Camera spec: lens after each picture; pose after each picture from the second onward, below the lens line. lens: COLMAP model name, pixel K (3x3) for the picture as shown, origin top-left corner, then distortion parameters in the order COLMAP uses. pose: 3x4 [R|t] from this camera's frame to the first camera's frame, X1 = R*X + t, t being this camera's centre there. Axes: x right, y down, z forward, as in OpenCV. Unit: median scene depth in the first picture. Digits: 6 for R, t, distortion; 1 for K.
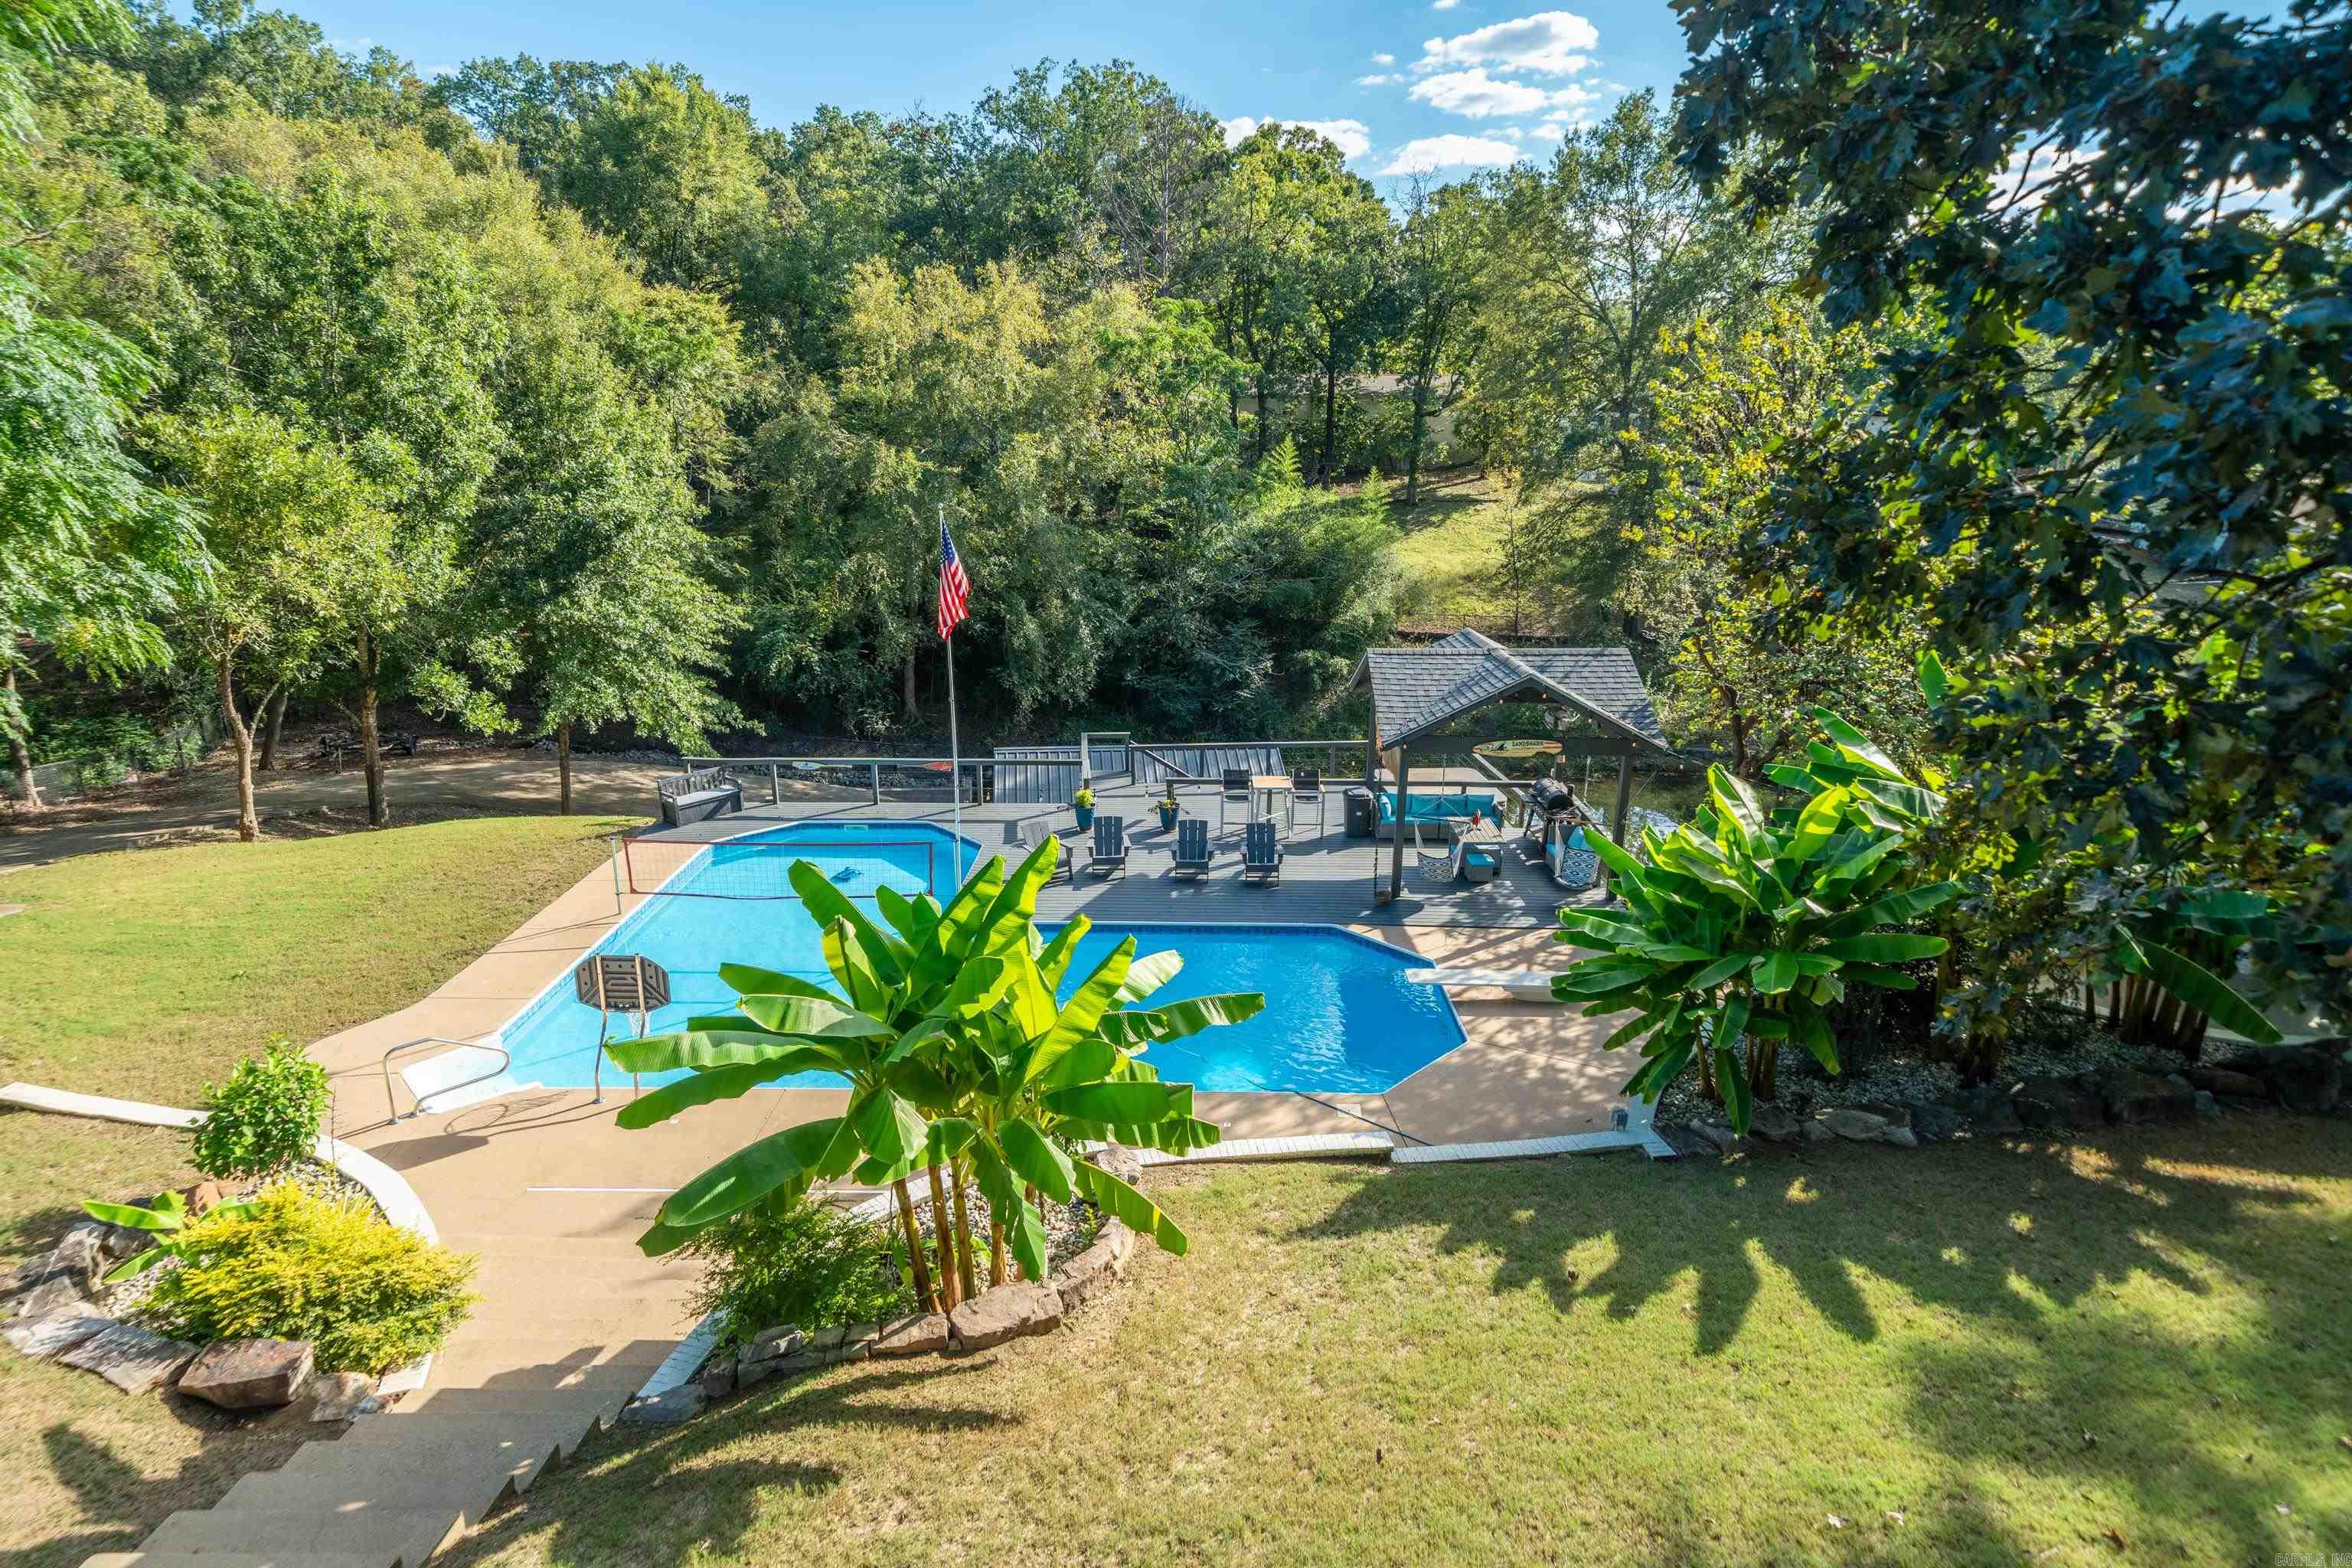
lens RADIAL K [[1244.9, 0, 1177.5], [0, 1244.9, 798.8], [0, 0, 1]] dist [0.000040, 0.000041]
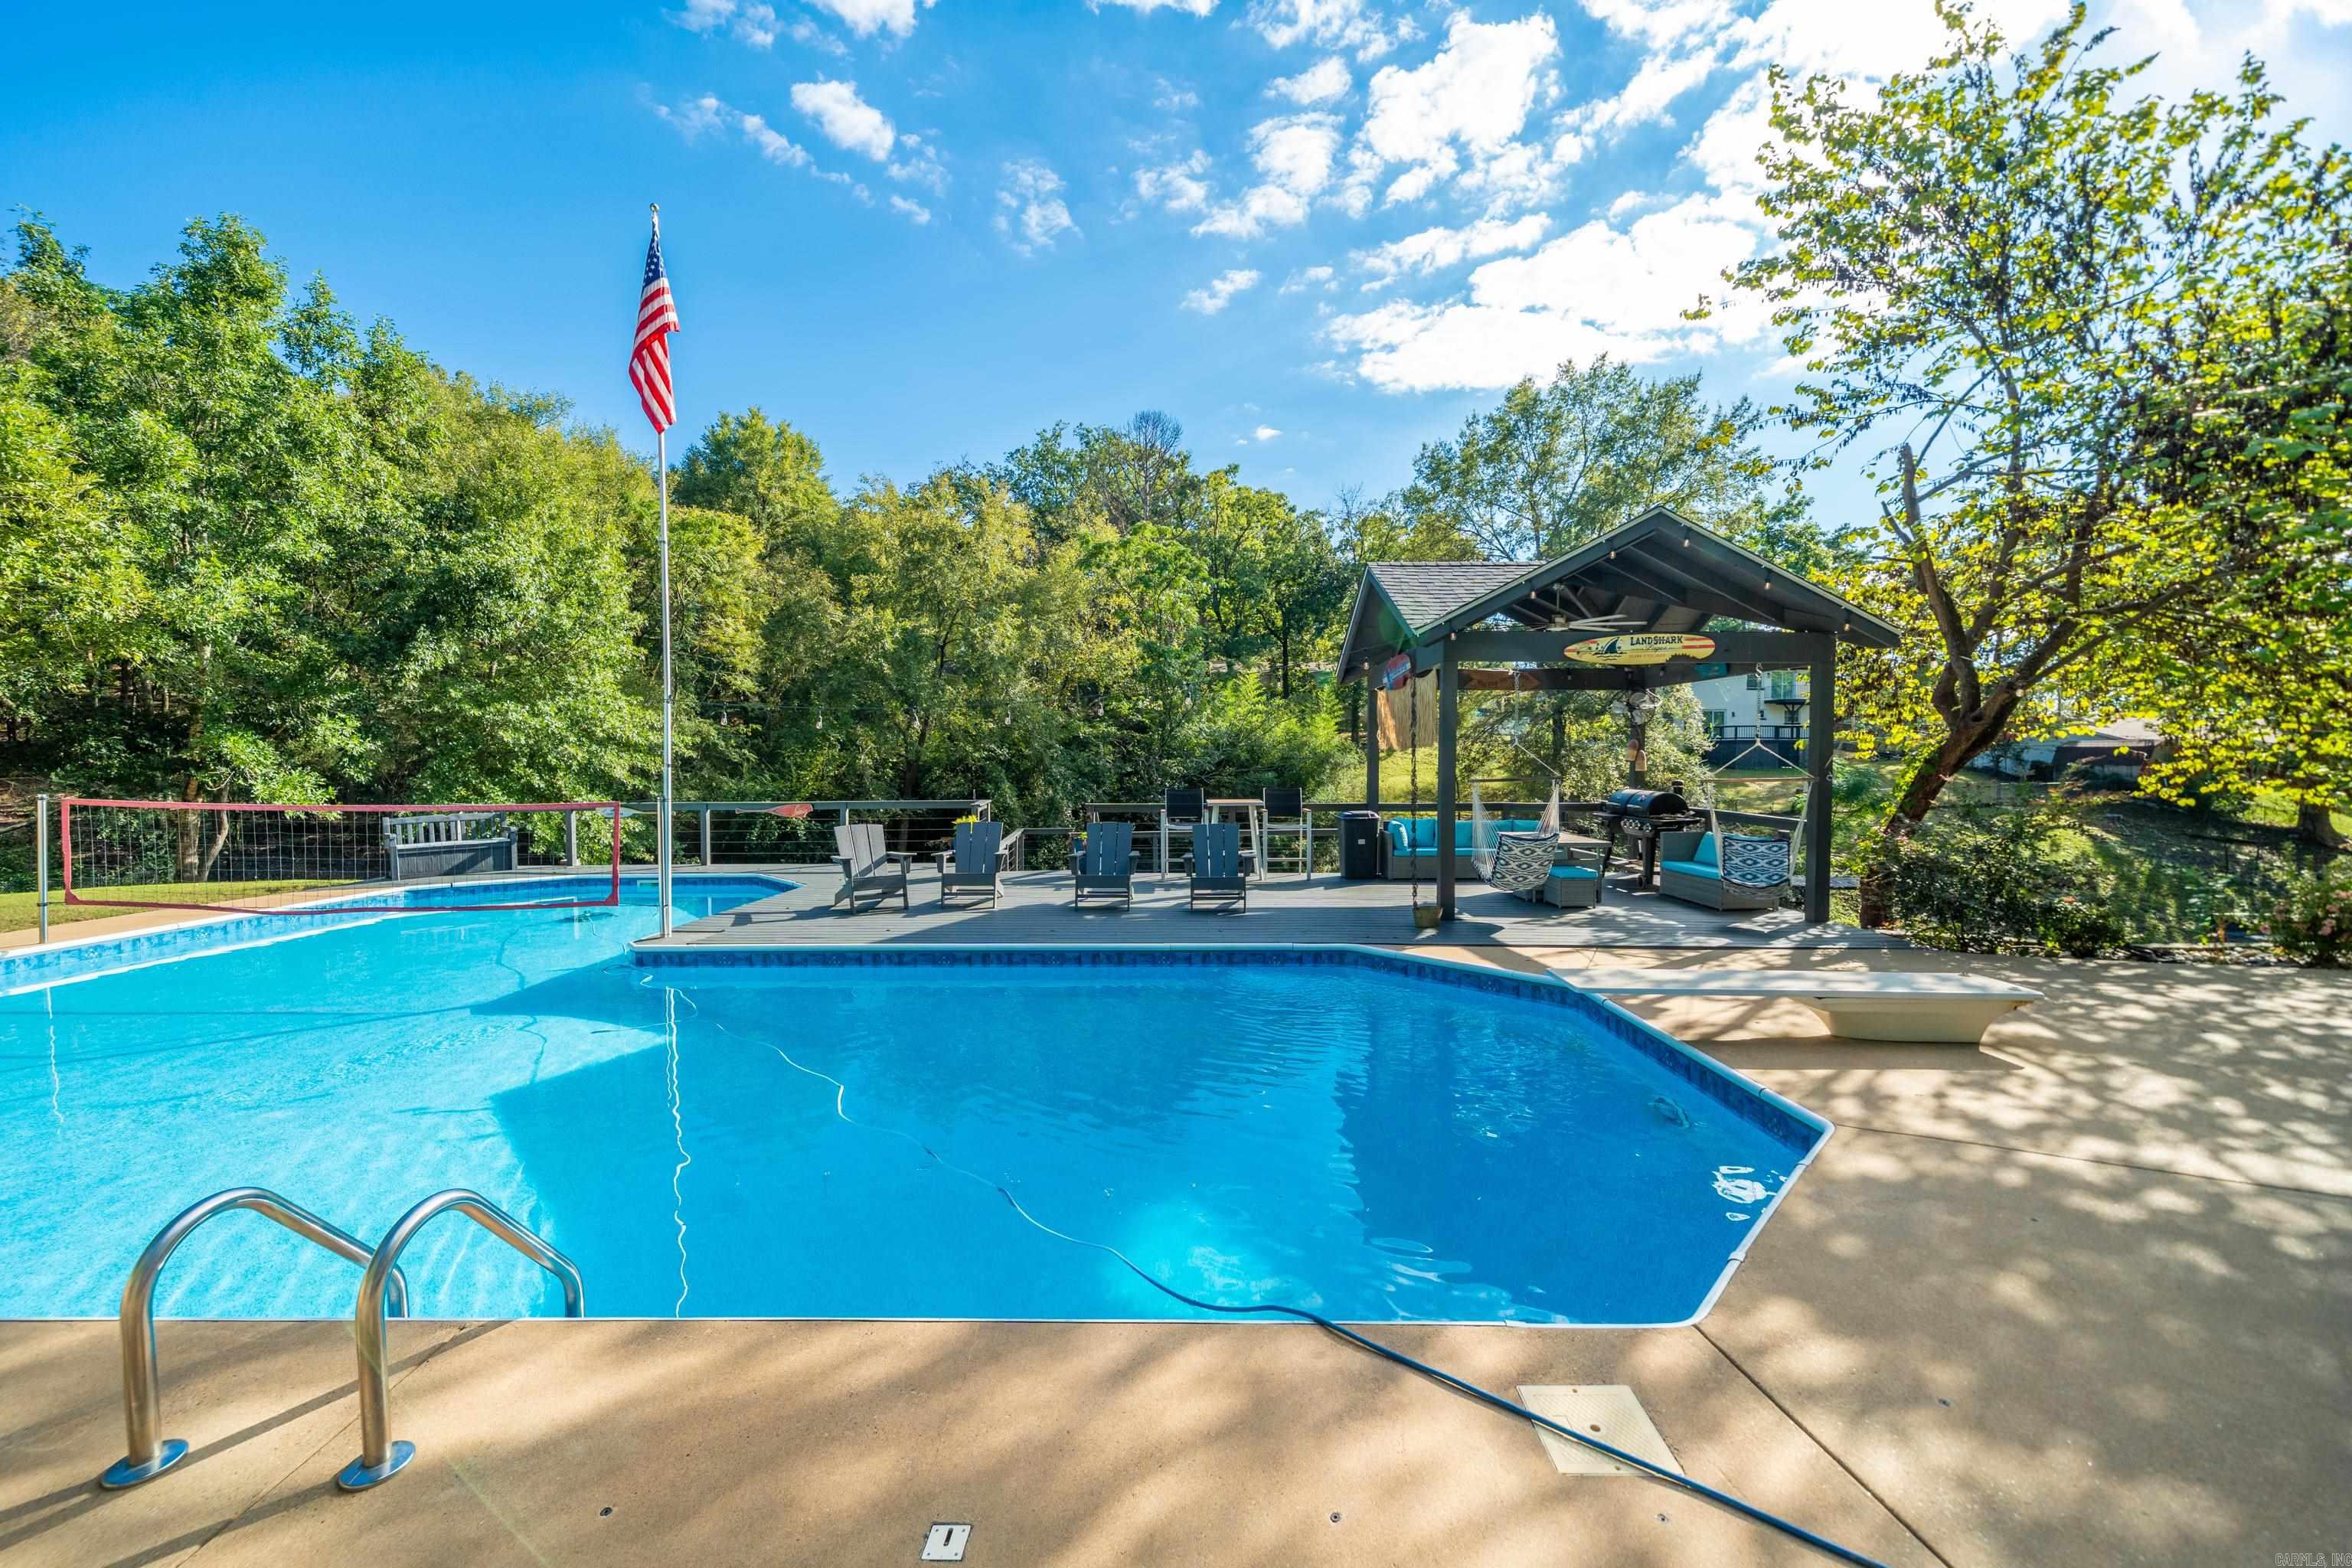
lens RADIAL K [[902.9, 0, 1171.5], [0, 902.9, 781.2], [0, 0, 1]] dist [0.002009, 0.000184]
pose [[0.999910, -0.012164, -0.005623, 0.020731], [0.010177, 0.962246, -0.271990, 0.055588], [0.008719, 0.271909, 0.962284, 0.244916]]
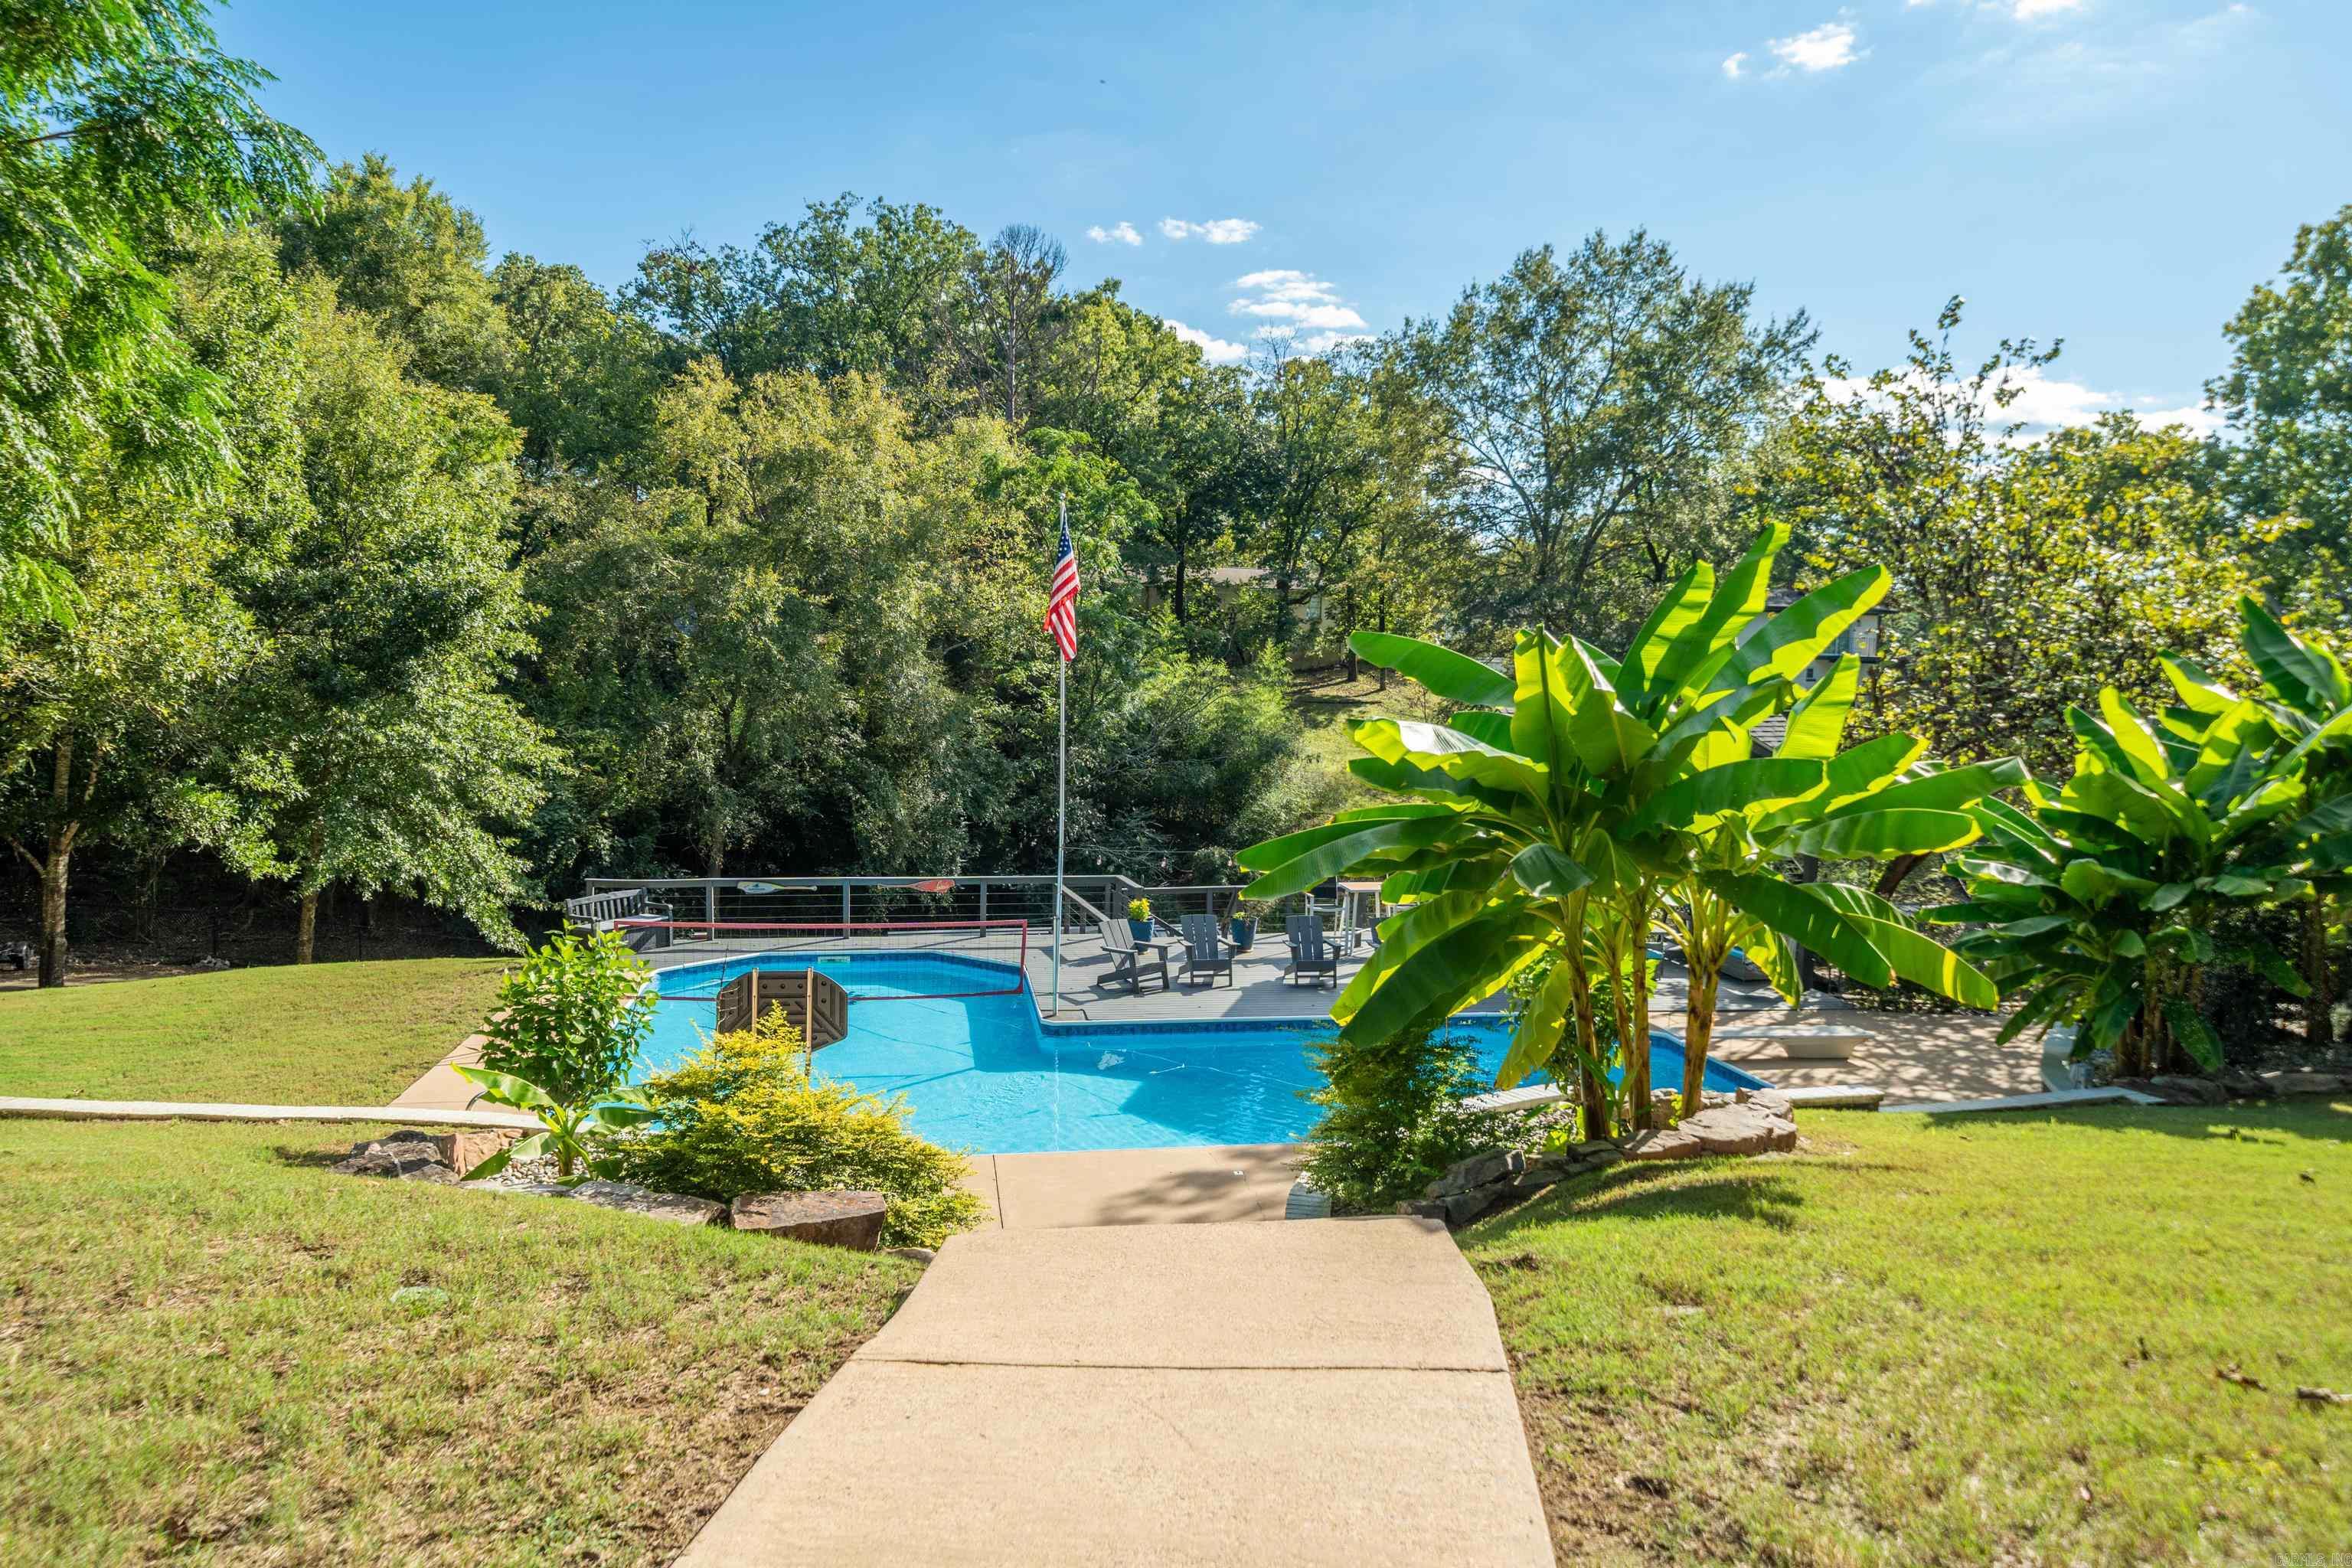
lens RADIAL K [[1551.3, 0, 1183.6], [0, 1551.3, 810.6], [0, 0, 1]] dist [0.049883, -0.083444]
pose [[0.982396, -0.004867, 0.186750, -0.113116], [0.042824, 0.978907, -0.199765, 0.066930], [-0.181838, 0.204246, 0.961883, 0.011290]]
